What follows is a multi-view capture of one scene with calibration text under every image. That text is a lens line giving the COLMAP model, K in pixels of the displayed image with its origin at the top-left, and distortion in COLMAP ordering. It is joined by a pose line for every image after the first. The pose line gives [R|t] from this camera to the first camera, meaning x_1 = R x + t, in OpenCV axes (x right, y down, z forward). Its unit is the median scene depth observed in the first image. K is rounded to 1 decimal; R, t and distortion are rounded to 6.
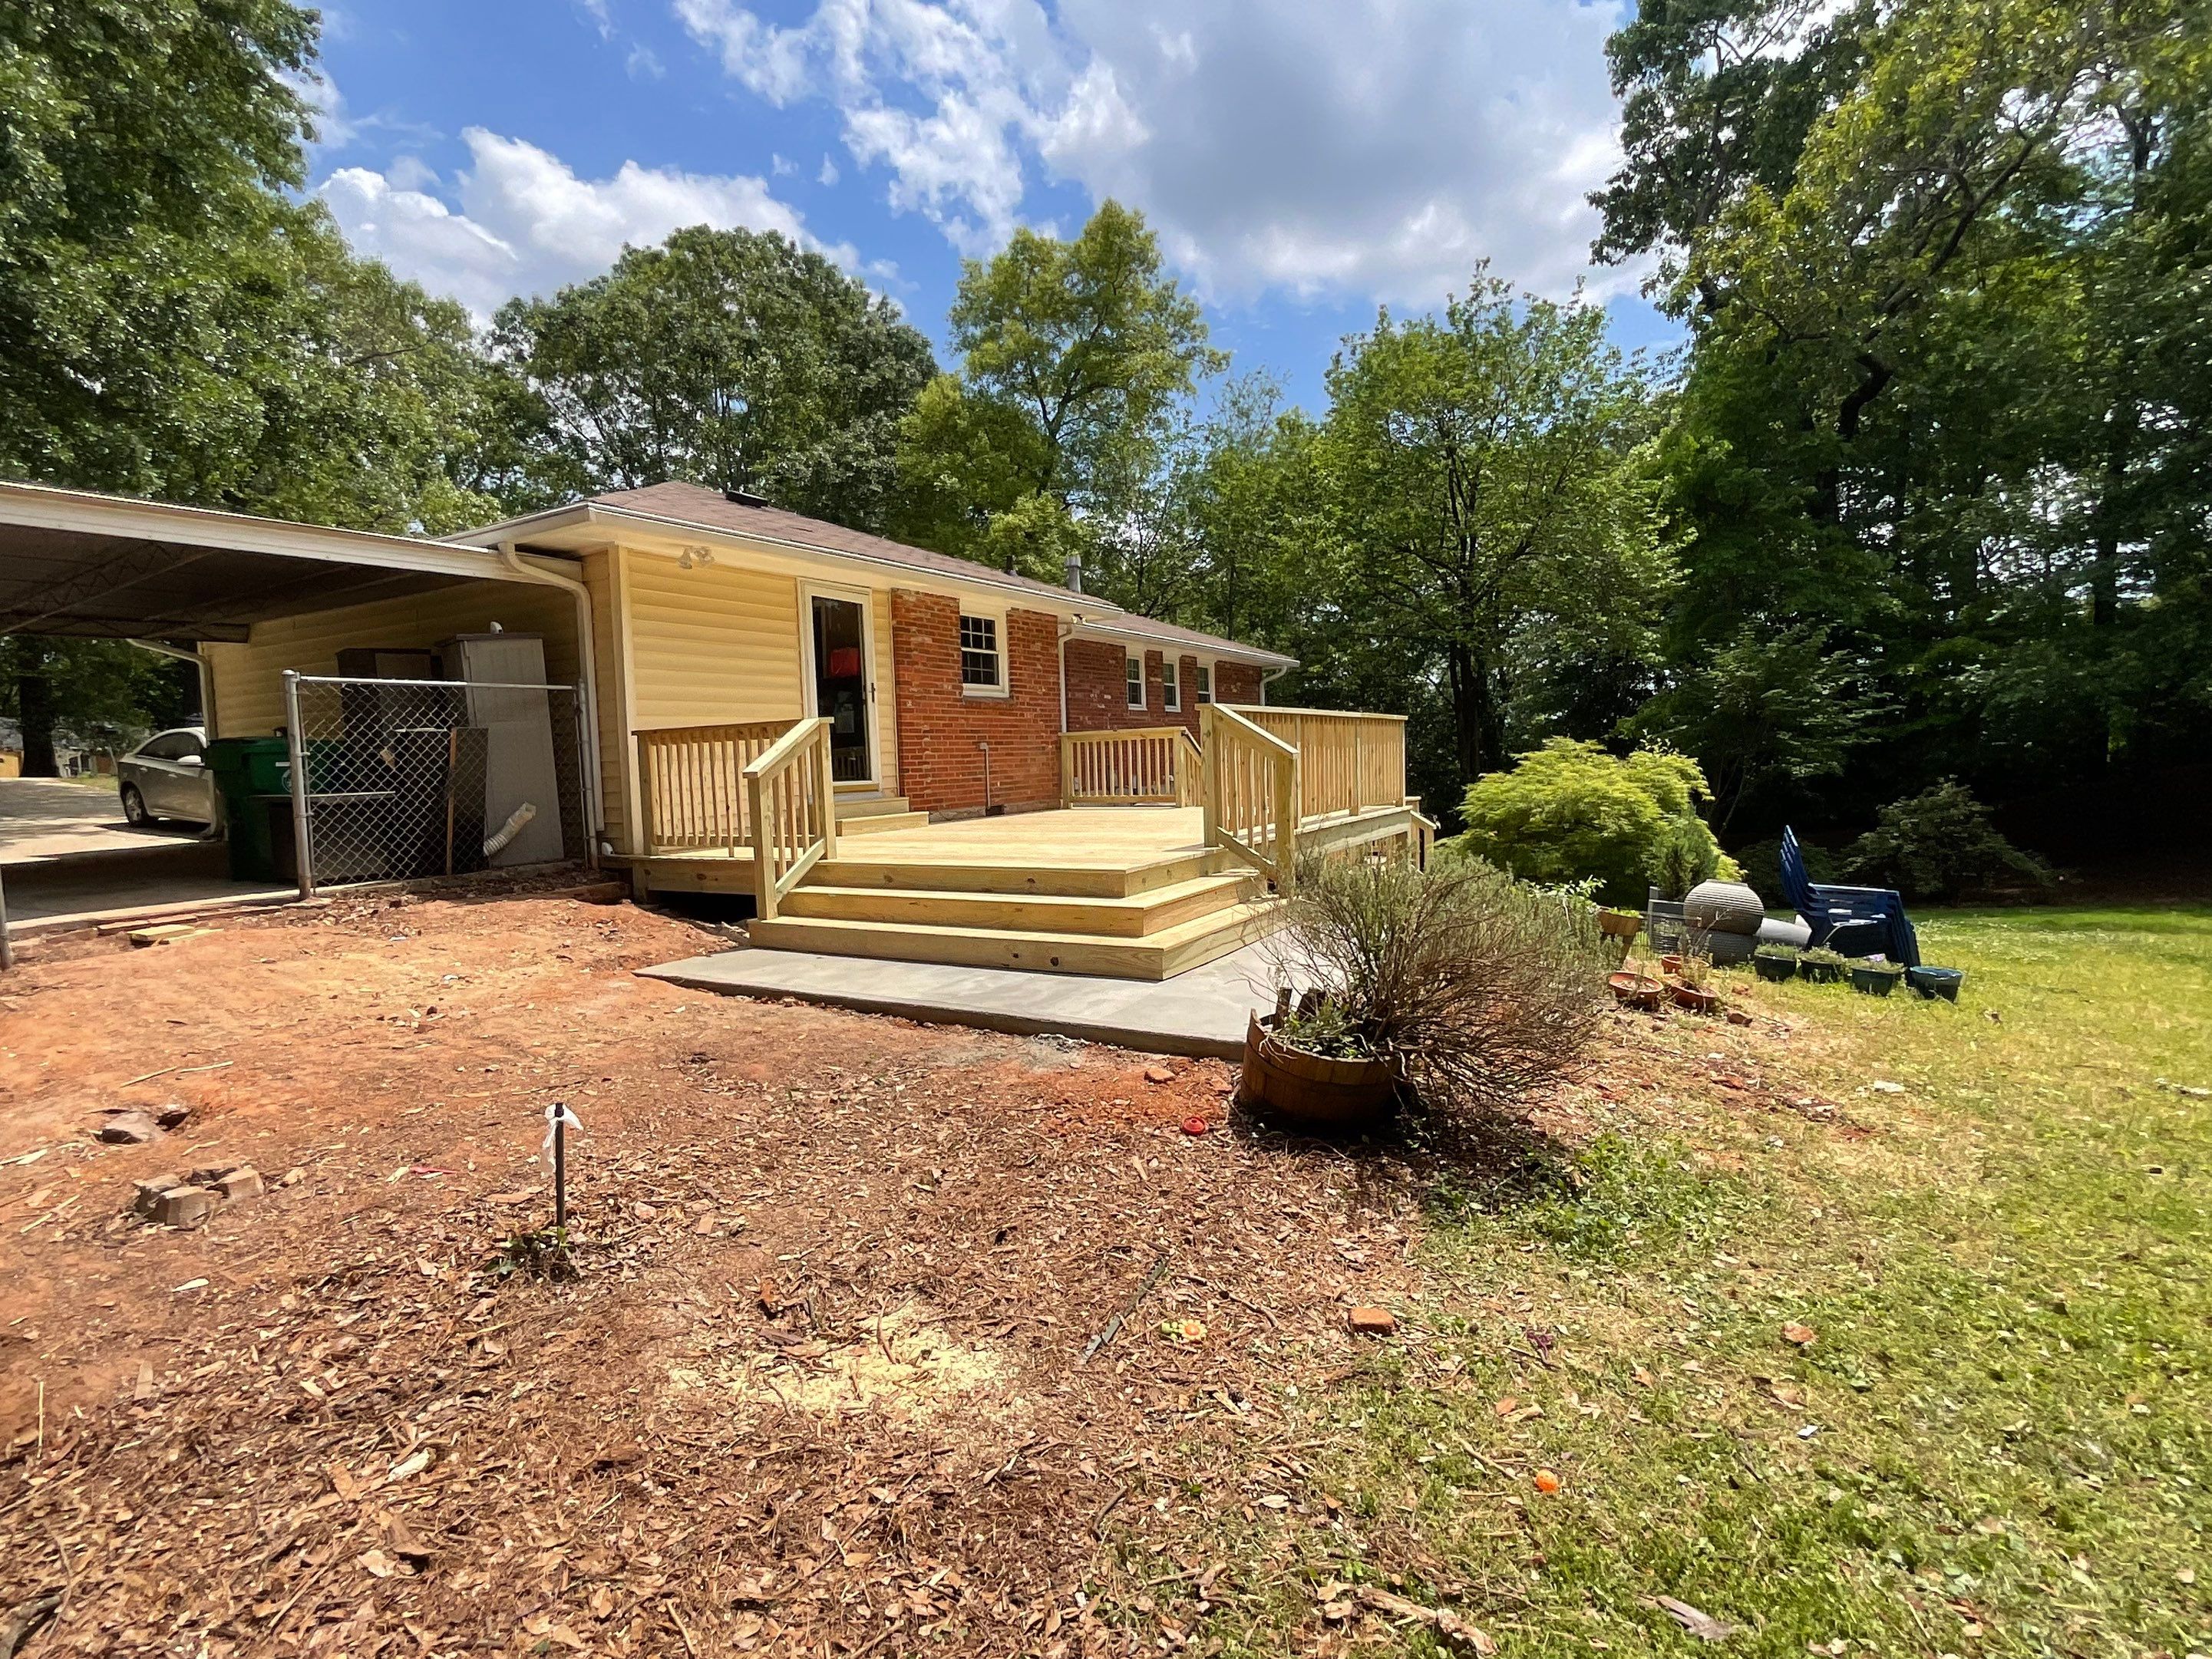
lens RADIAL K [[1062.4, 0, 1106.0], [0, 1062.4, 829.5], [0, 0, 1]] dist [-0.000910, -0.000054]
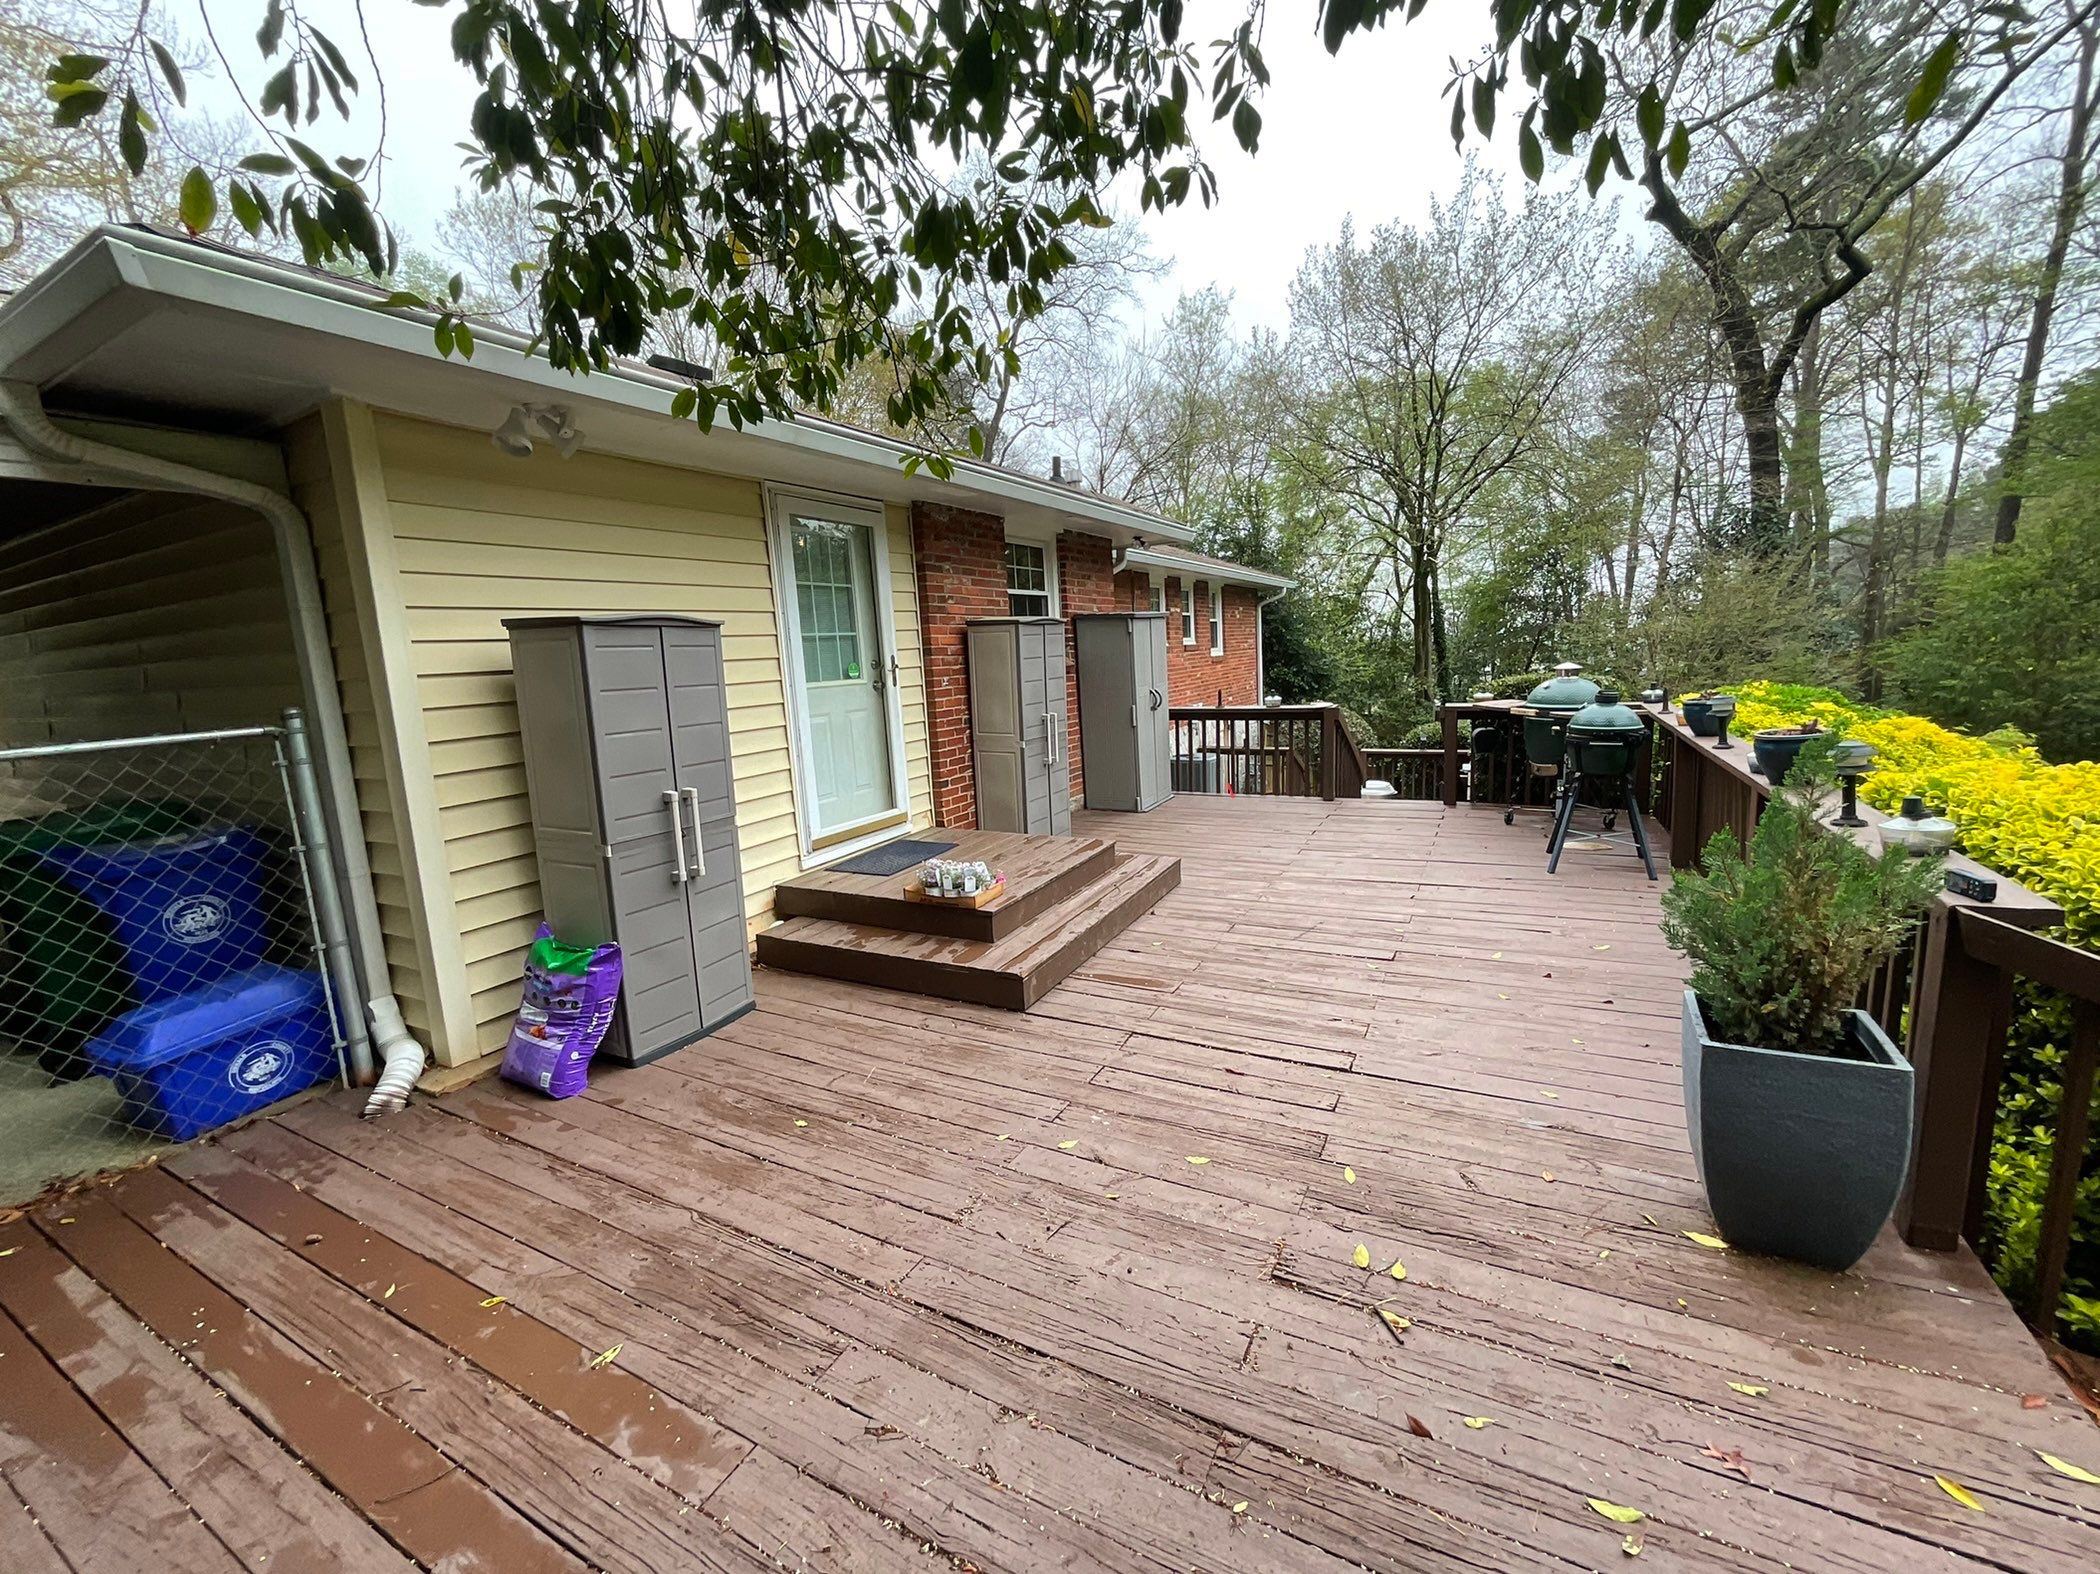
lens RADIAL K [[856.5, 0, 1054.6], [0, 856.5, 787.9], [0, 0, 1]] dist [-0.001982, 0.000201]
pose [[0.999128, -0.025946, 0.032698, -0.119206], [0.022946, 0.995768, 0.088997, -0.086361], [-0.034869, -0.088169, 0.995495, 0.406919]]
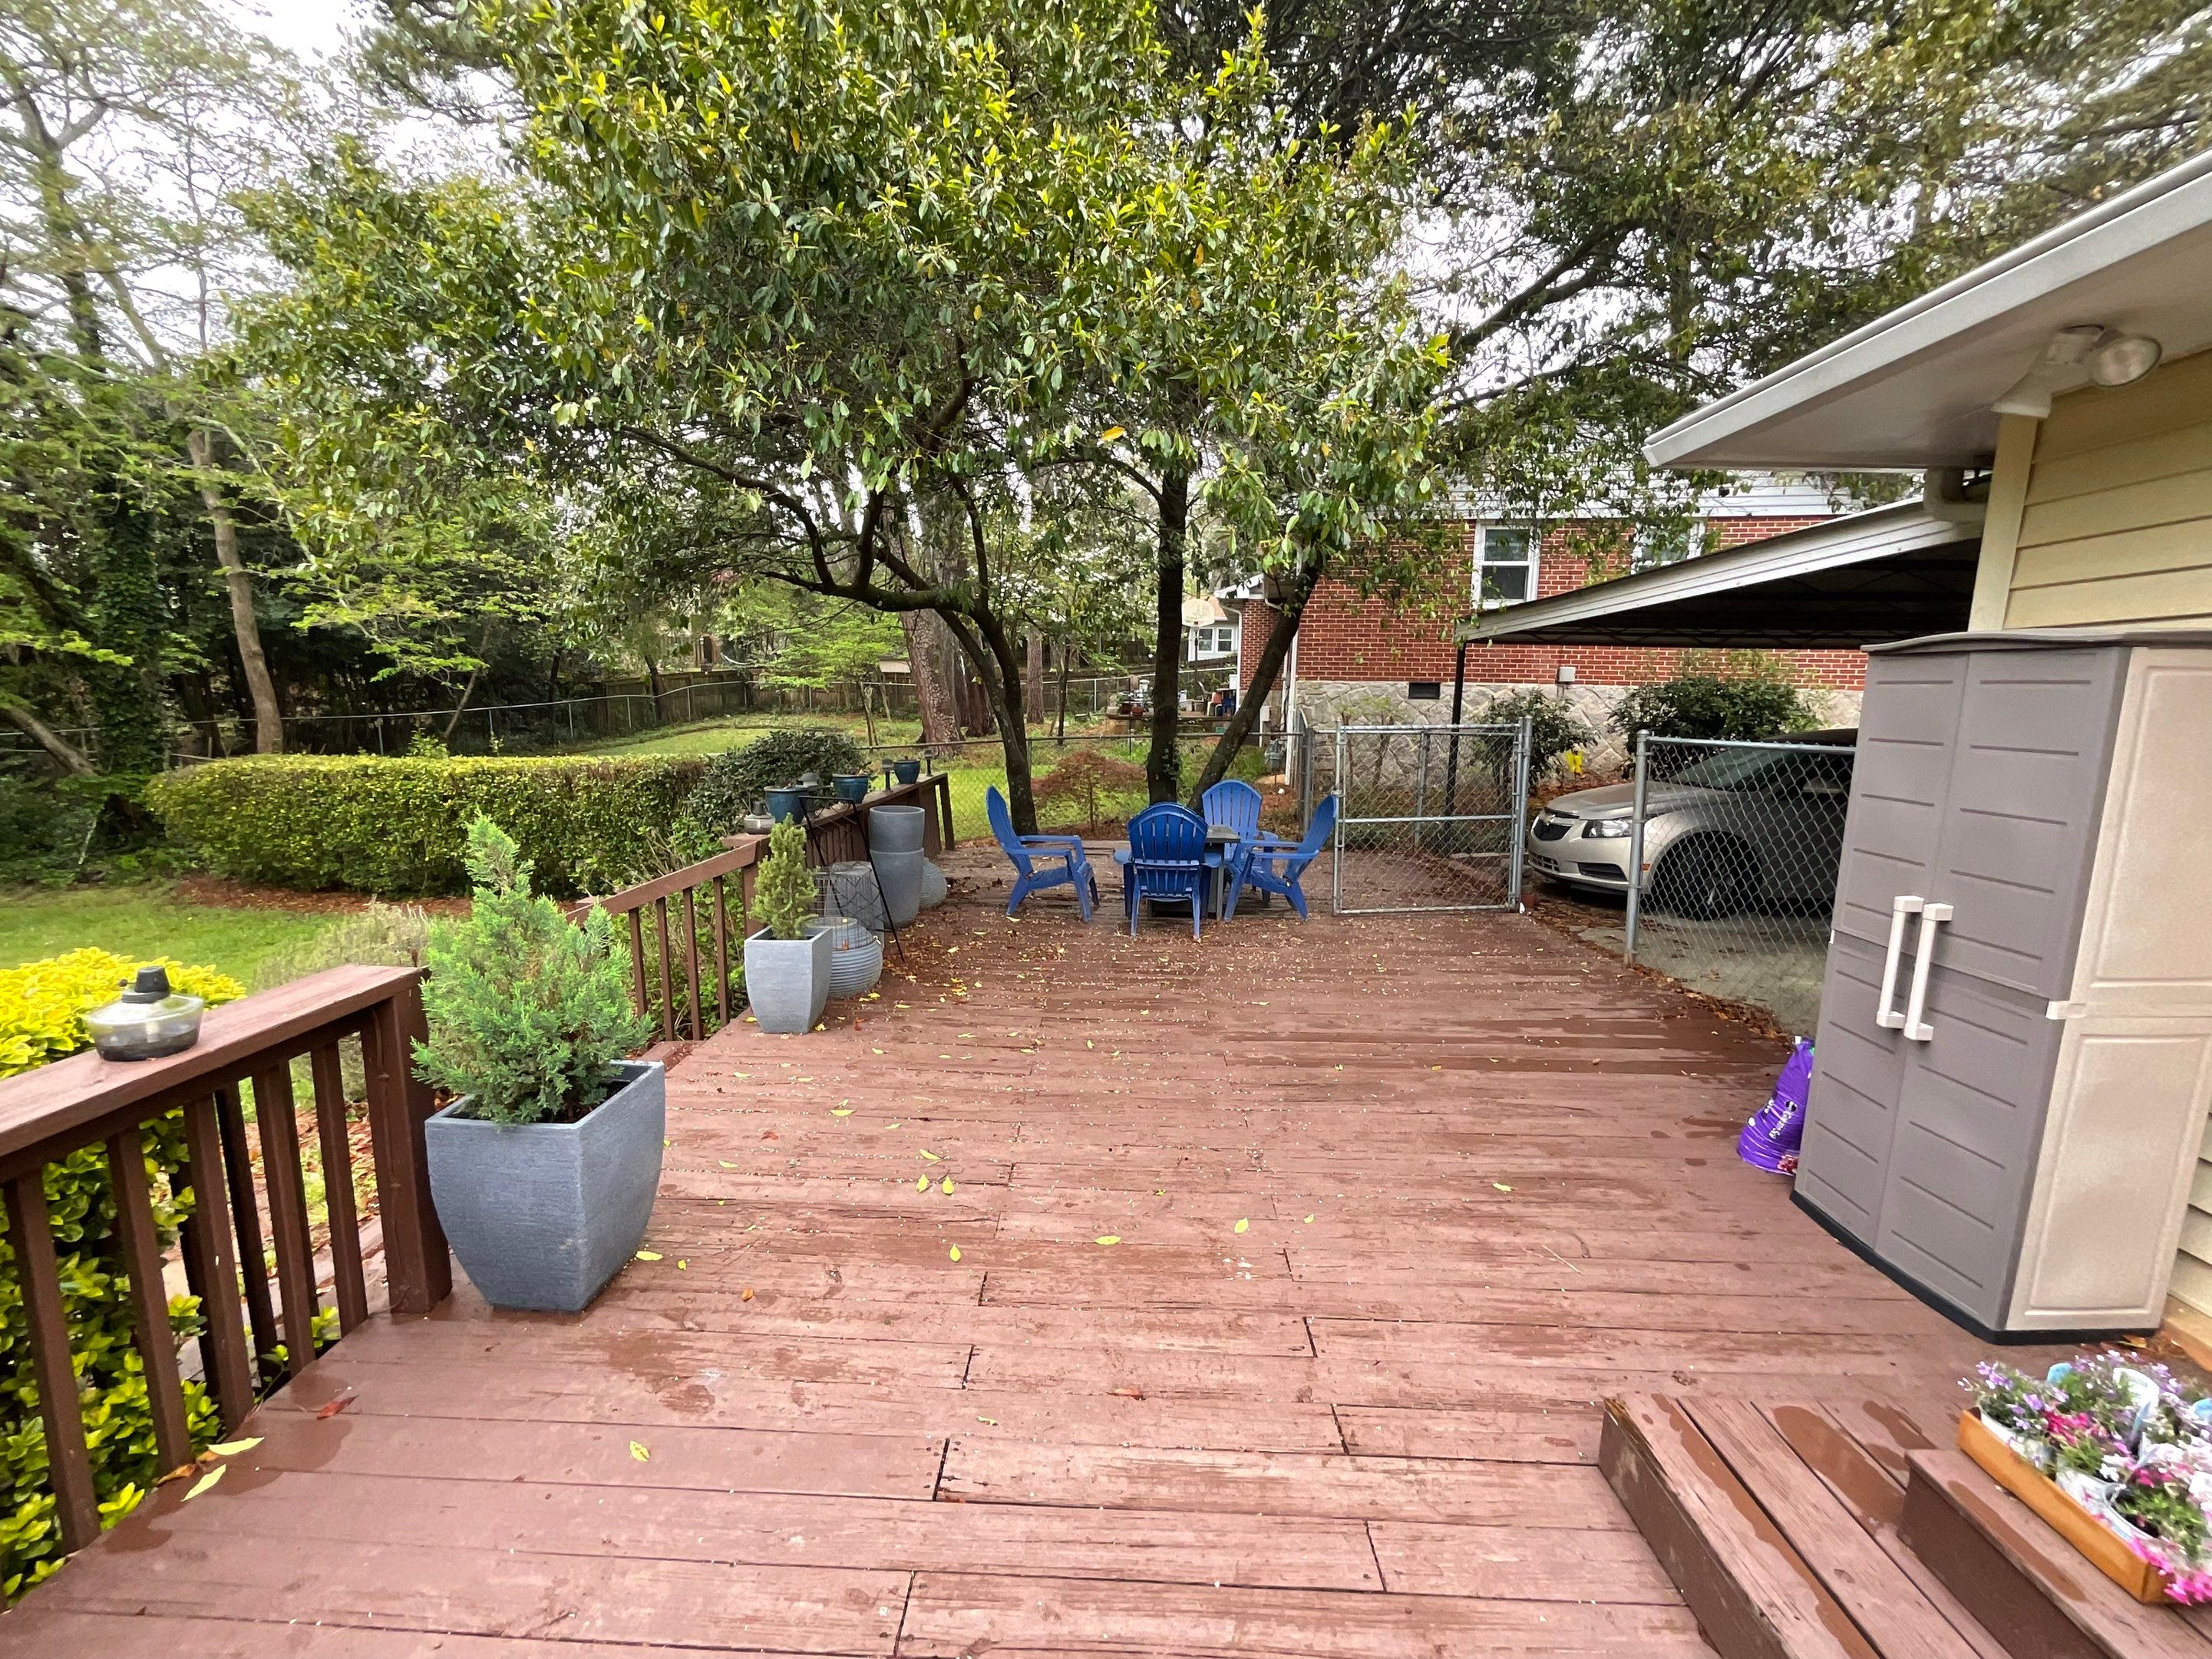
lens RADIAL K [[893.2, 0, 1110.5], [0, 893.2, 829.7], [0, 0, 1]] dist [-0.000099, 0.000085]
pose [[-0.872465, 0.082300, -0.481696, 0.011858], [-0.028205, 0.975592, 0.217770, -0.115421], [0.487861, 0.203583, -0.848849, 0.763045]]
